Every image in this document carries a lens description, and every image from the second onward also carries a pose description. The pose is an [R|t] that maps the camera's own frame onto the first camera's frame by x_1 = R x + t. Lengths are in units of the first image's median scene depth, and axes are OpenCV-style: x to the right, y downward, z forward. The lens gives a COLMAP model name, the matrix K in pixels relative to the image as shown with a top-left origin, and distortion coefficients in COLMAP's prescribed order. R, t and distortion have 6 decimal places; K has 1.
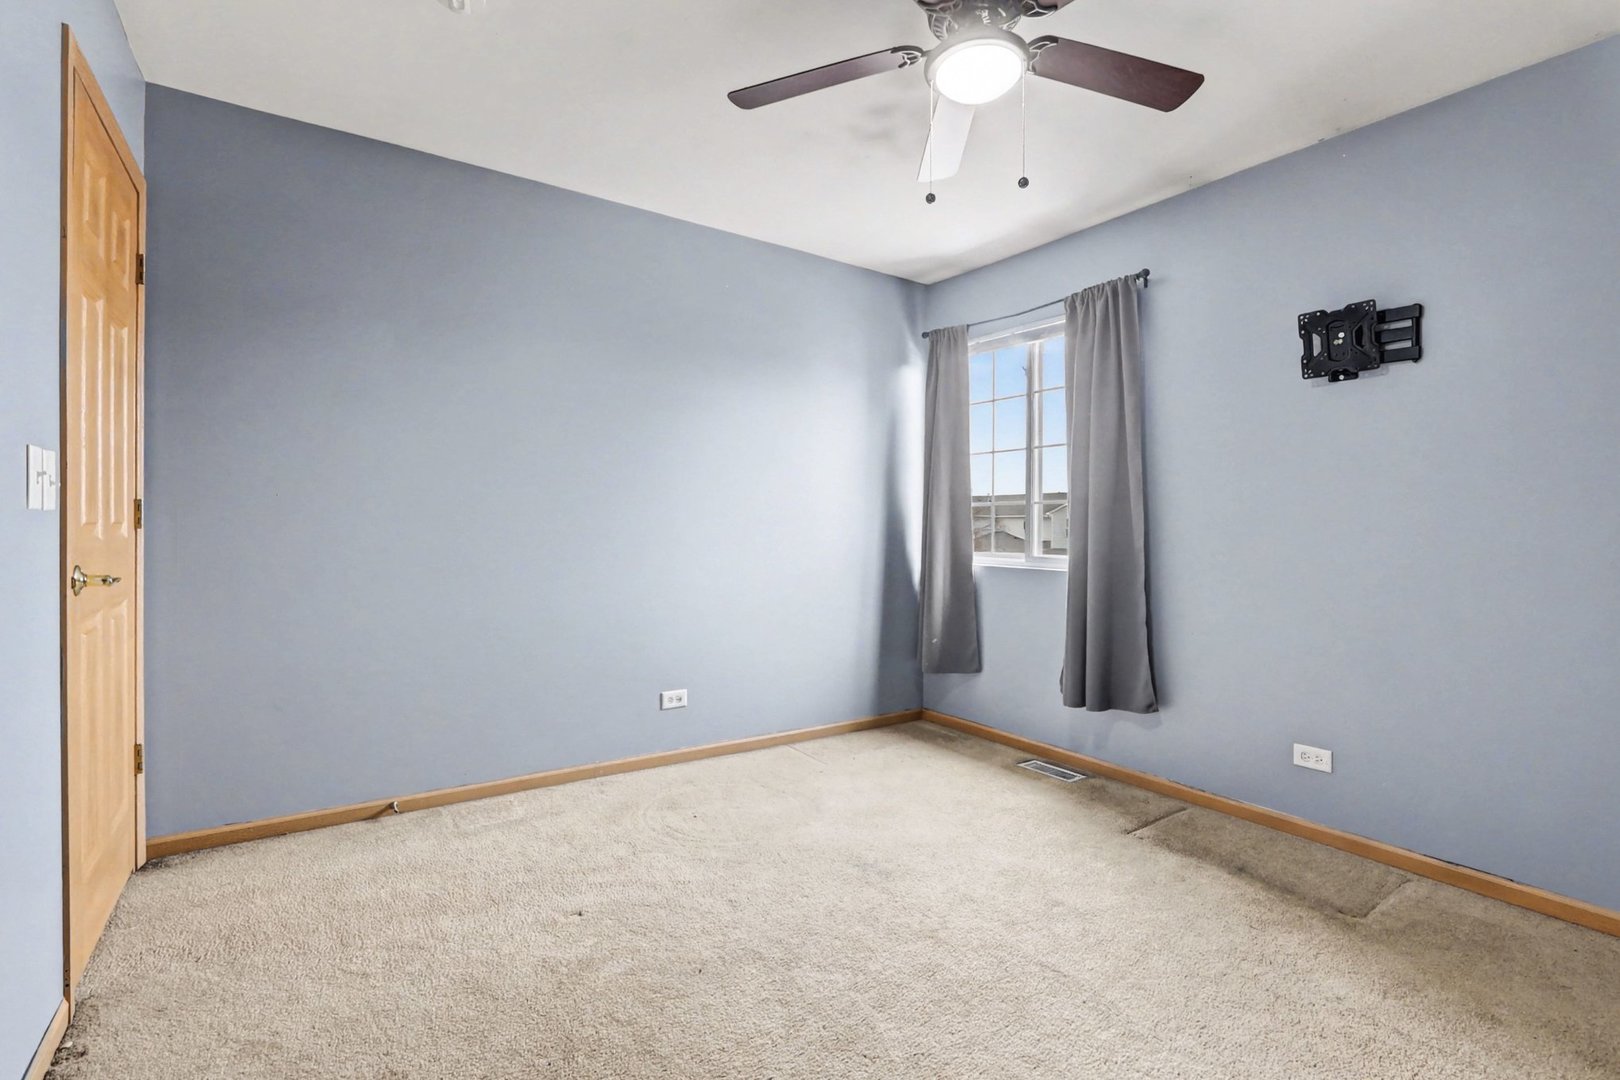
lens RADIAL K [[743.0, 0, 808.1], [0, 743.0, 541.6], [0, 0, 1]] dist [-0.016209, 0.000526]
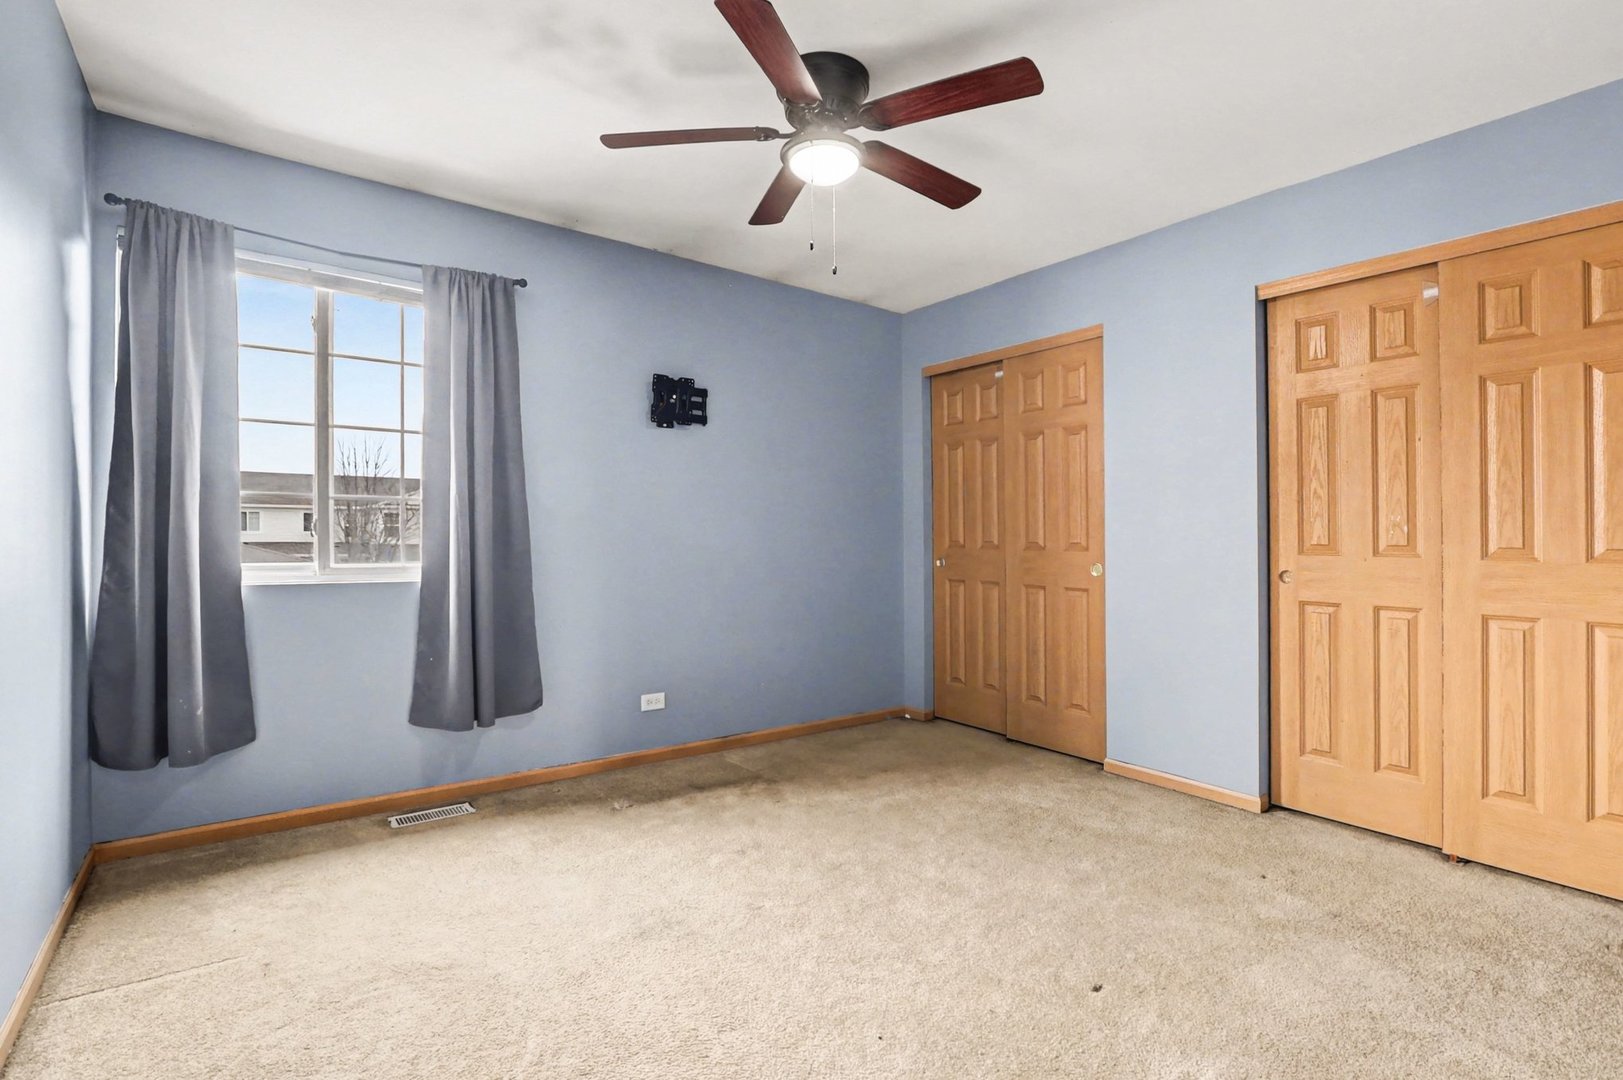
lens RADIAL K [[744.3, 0, 812.5], [0, 744.3, 536.7], [0, 0, 1]] dist [-0.016209, 0.000526]
pose [[-0.031940, -0.007624, 0.999461, -0.557801], [0.013535, 0.999876, 0.008060, -0.013478], [-0.999398, 0.013785, -0.031833, 0.605499]]
